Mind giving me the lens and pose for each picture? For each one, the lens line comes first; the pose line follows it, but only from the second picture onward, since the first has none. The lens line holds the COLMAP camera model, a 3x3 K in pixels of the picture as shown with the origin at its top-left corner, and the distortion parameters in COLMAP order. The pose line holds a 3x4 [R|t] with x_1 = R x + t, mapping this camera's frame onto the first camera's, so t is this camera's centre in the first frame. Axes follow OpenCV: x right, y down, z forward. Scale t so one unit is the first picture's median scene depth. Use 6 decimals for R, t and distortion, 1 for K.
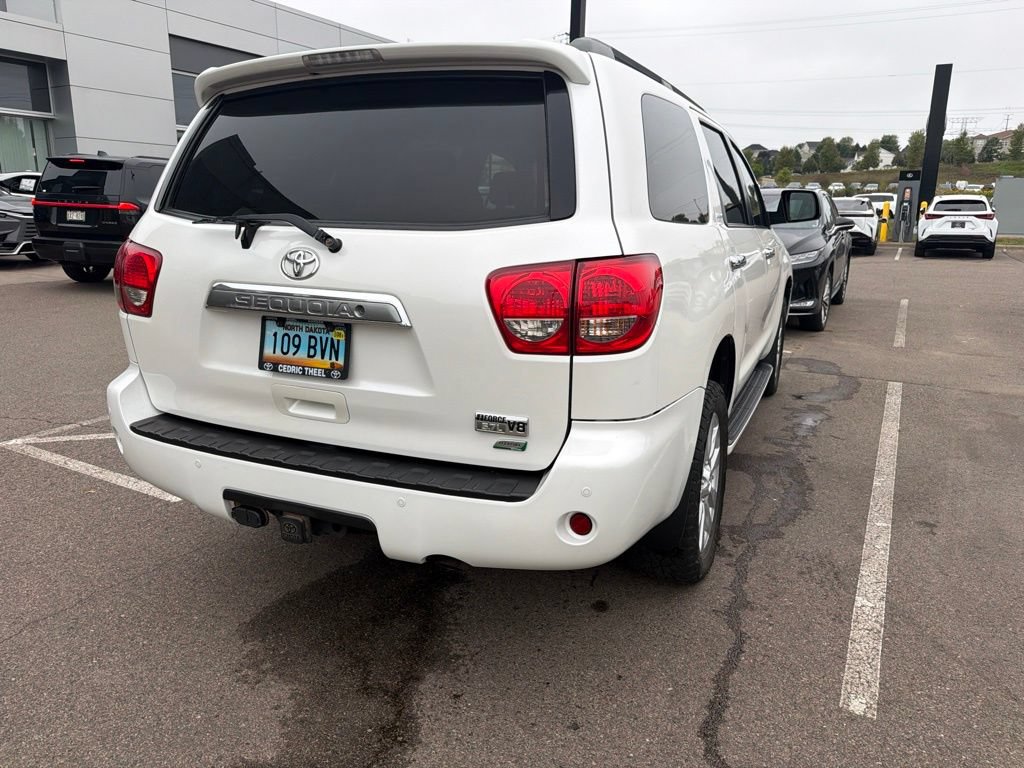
lens RADIAL K [[726.3, 0, 520.2], [0, 726.3, 378.2], [0, 0, 1]] dist [0.017386, -0.022192]
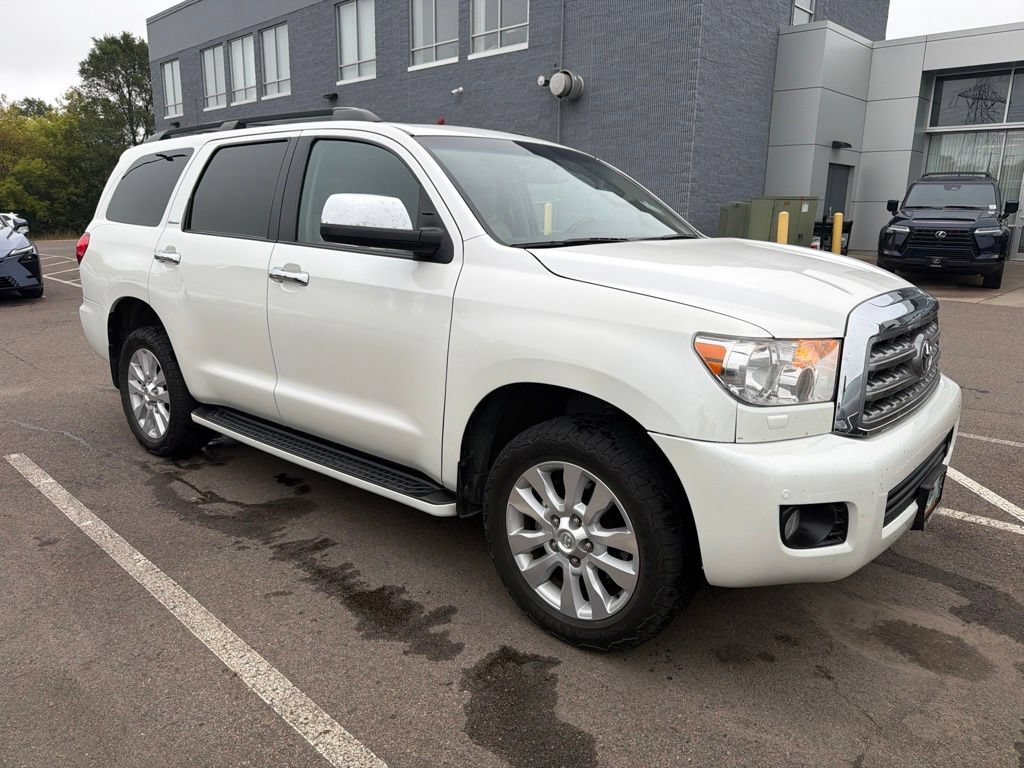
lens RADIAL K [[726.3, 0, 515.4], [0, 726.3, 380.4], [0, 0, 1]] dist [0.017386, -0.022192]
pose [[-0.278404, 0.202346, -0.938908, 2.002253], [-0.234870, 0.933535, 0.270831, -0.652231], [0.931304, 0.295921, -0.212375, 2.752957]]
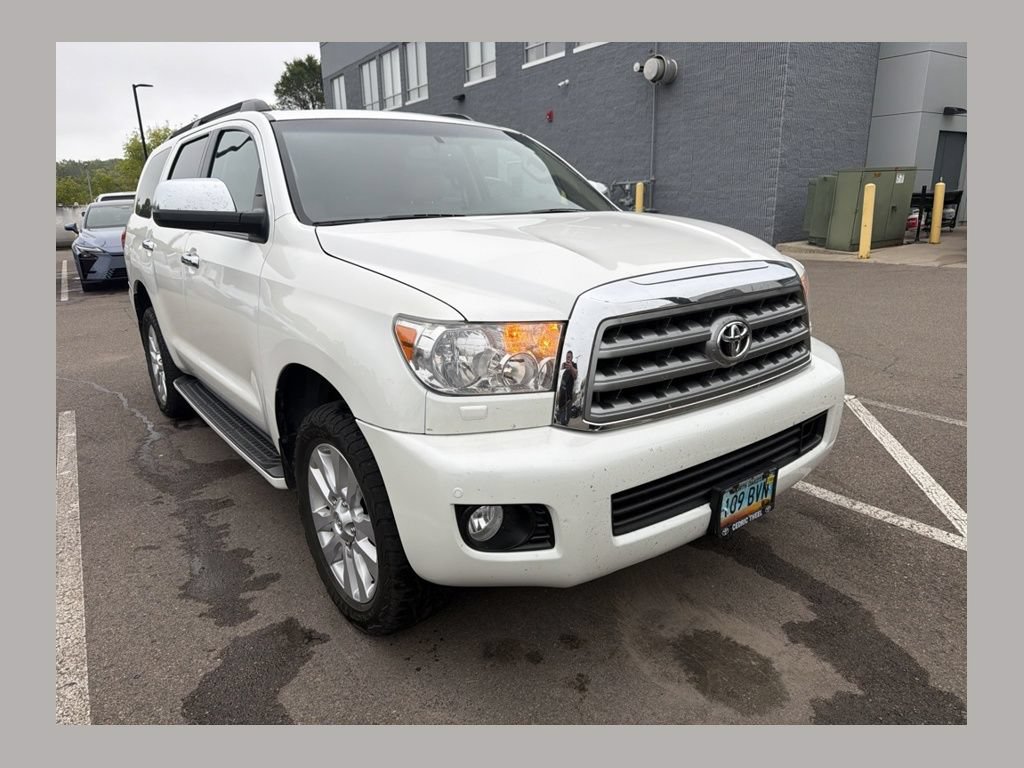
lens RADIAL K [[647.5, 0, 509.9], [0, 647.5, 382.9], [0, 0, 1]] dist [0.007749, -0.011252]
pose [[-0.477627, 0.240079, -0.845124, 1.632956], [-0.182476, 0.913854, 0.362731, -0.746135], [0.859404, 0.327465, -0.392672, 3.226063]]
